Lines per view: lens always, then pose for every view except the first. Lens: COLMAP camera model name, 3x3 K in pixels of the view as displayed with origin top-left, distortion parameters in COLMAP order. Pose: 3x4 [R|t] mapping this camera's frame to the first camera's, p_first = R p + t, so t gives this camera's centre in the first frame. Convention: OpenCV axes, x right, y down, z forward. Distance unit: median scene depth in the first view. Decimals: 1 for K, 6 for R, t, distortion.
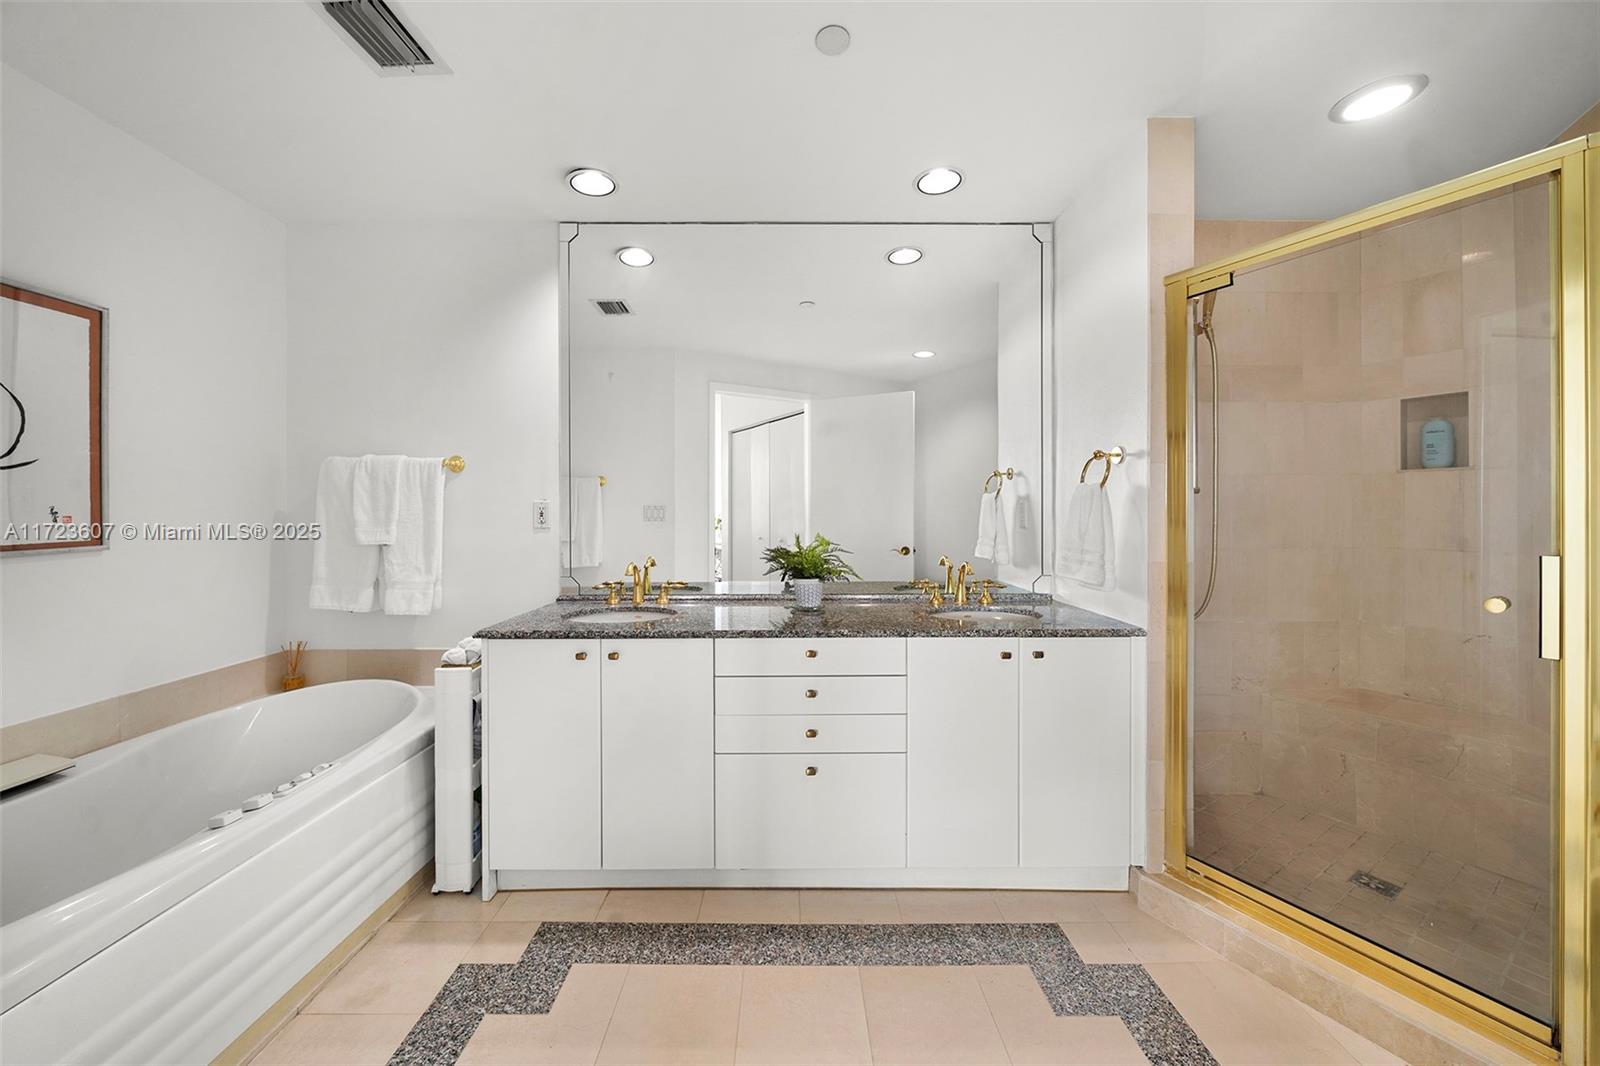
lens RADIAL K [[554.3, 0, 799.4], [0, 554.3, 520.1], [0, 0, 1]] dist [-0.015810, 0.000313]
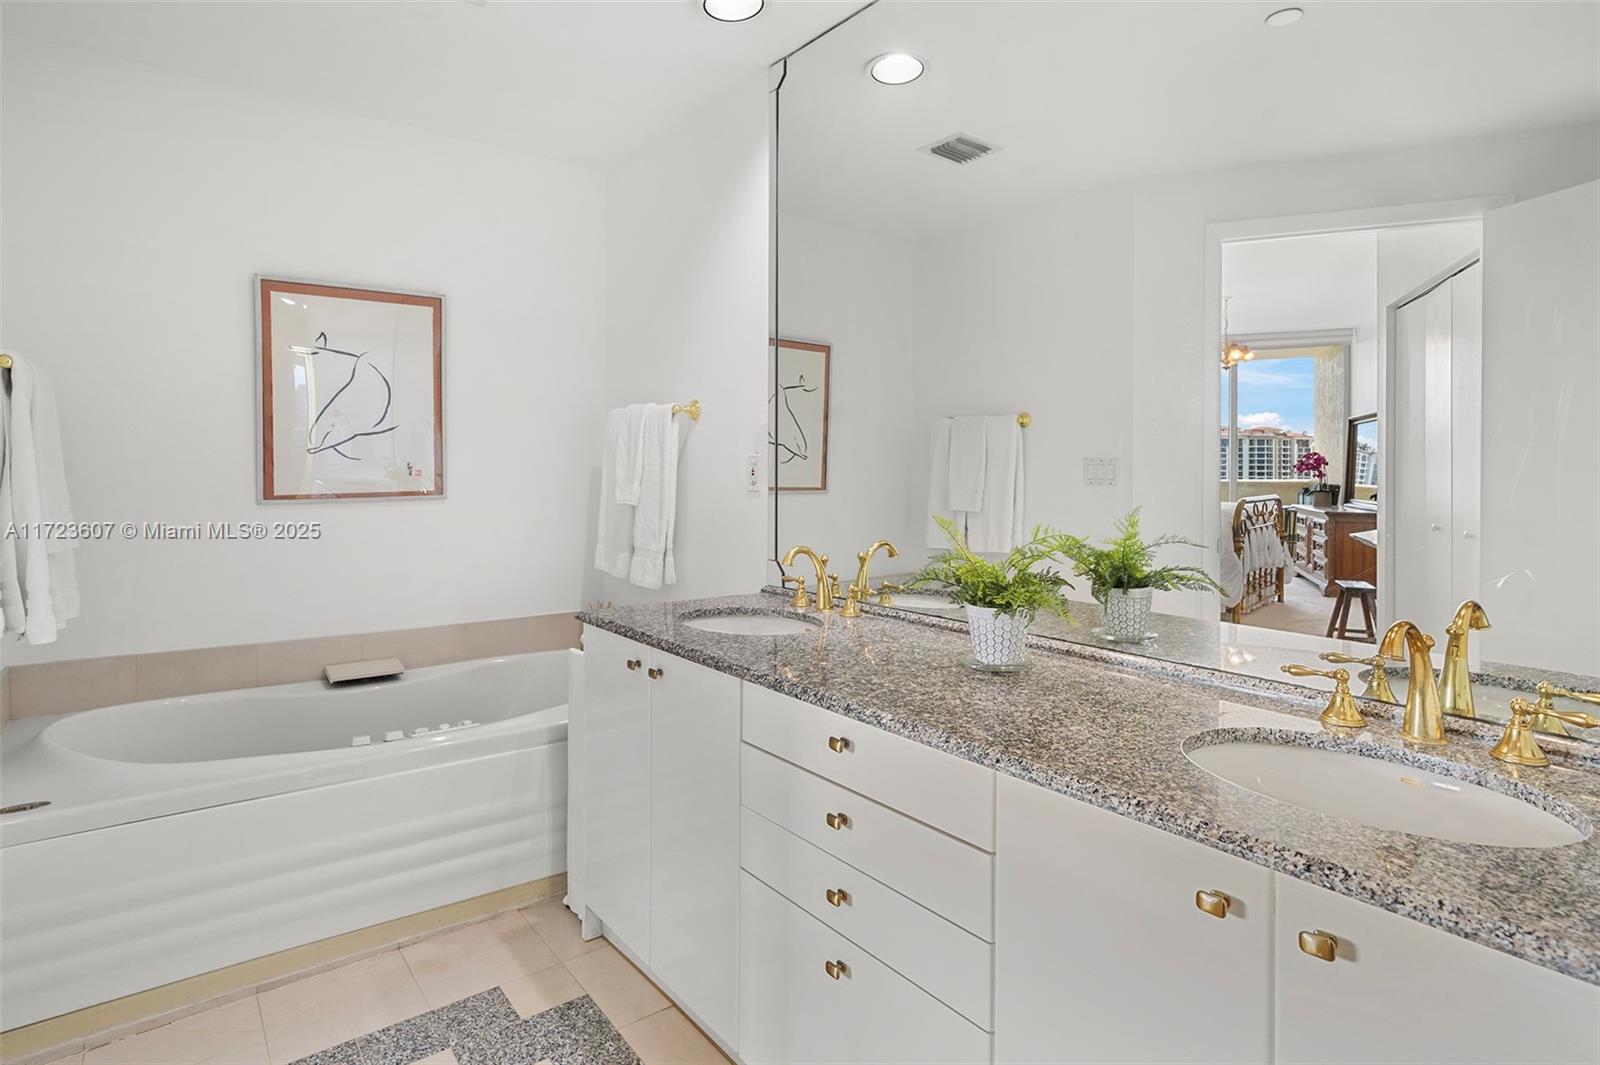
lens RADIAL K [[869.1, 0, 834.2], [0, 869.1, 480.2], [0, 0, 1]] dist [-0.000597, -0.000344]
pose [[0.588062, 0.016151, -0.808655, 0.698455], [-0.015221, 0.999845, 0.008900, -0.015651], [0.808673, 0.007075, 0.588216, 0.525561]]
